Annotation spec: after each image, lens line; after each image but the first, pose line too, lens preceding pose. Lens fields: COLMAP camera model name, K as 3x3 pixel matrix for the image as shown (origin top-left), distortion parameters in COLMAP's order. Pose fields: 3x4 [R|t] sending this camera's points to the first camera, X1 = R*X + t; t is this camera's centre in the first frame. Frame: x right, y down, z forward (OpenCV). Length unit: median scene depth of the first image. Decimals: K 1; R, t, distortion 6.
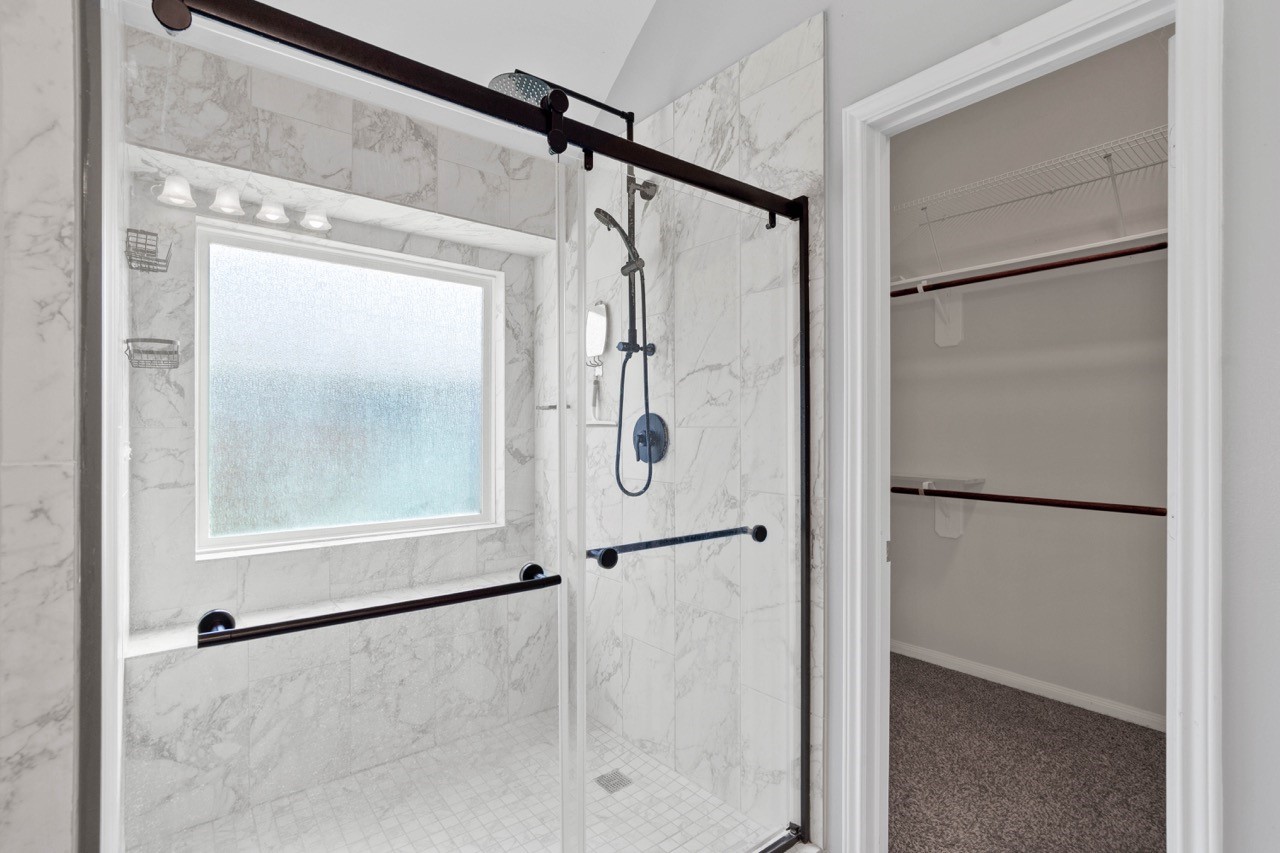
lens RADIAL K [[609.7, 0, 638.2], [0, 609.7, 433.2], [0, 0, 1]] dist [-0.017025, 0.007353]
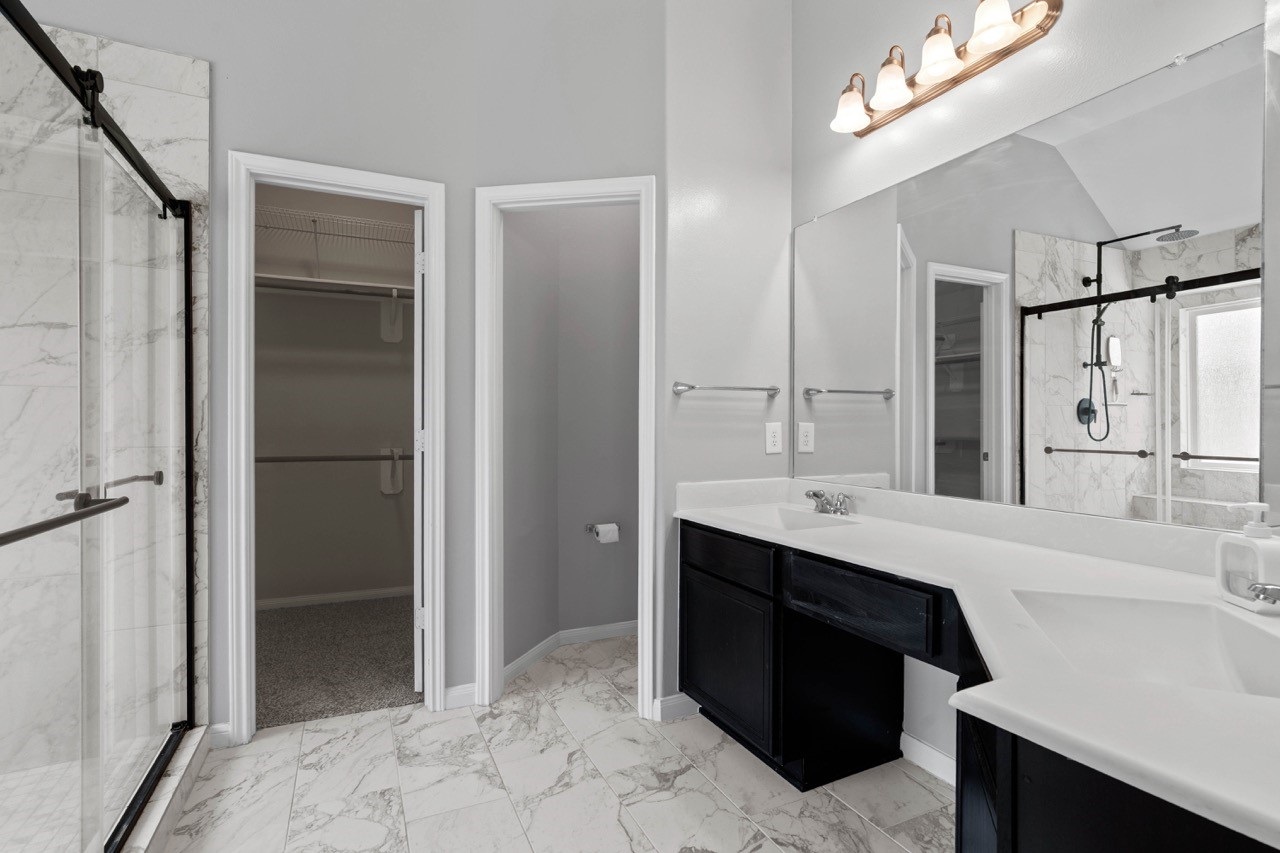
lens RADIAL K [[609.7, 0, 643.3], [0, 609.7, 423.1], [0, 0, 1]] dist [-0.017025, 0.007353]
pose [[0.221511, 0.004118, 0.975149, -0.716689], [0.001546, 0.999988, -0.004574, 0.064458], [-0.975157, 0.002520, 0.221502, -0.163510]]
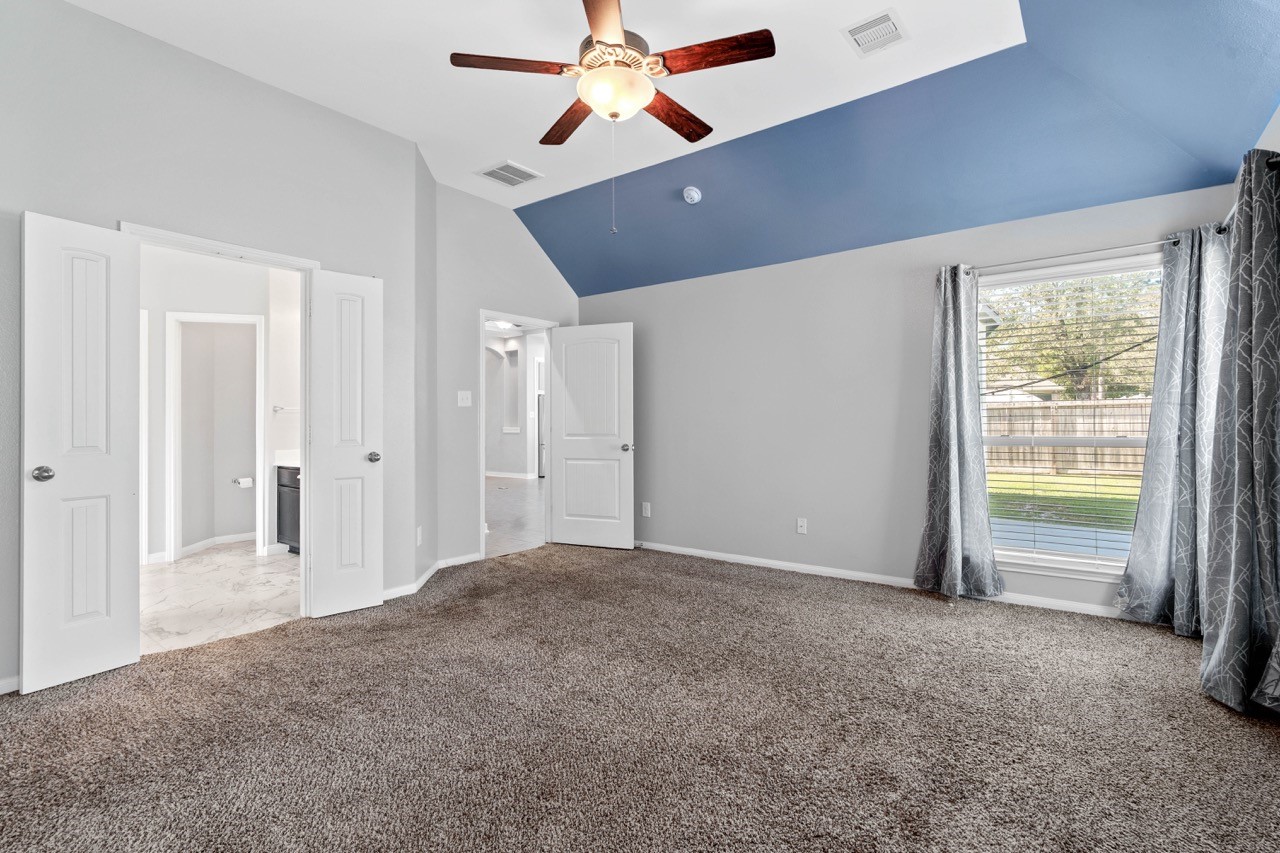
lens RADIAL K [[609.7, 0, 629.4], [0, 609.7, 425.4], [0, 0, 1]] dist [-0.017025, 0.007353]
pose [[-0.234162, -0.002788, 0.972193, -2.777223], [0.004095, 0.999984, 0.003854, 0.062106], [-0.972189, 0.004884, -0.234147, -0.956562]]
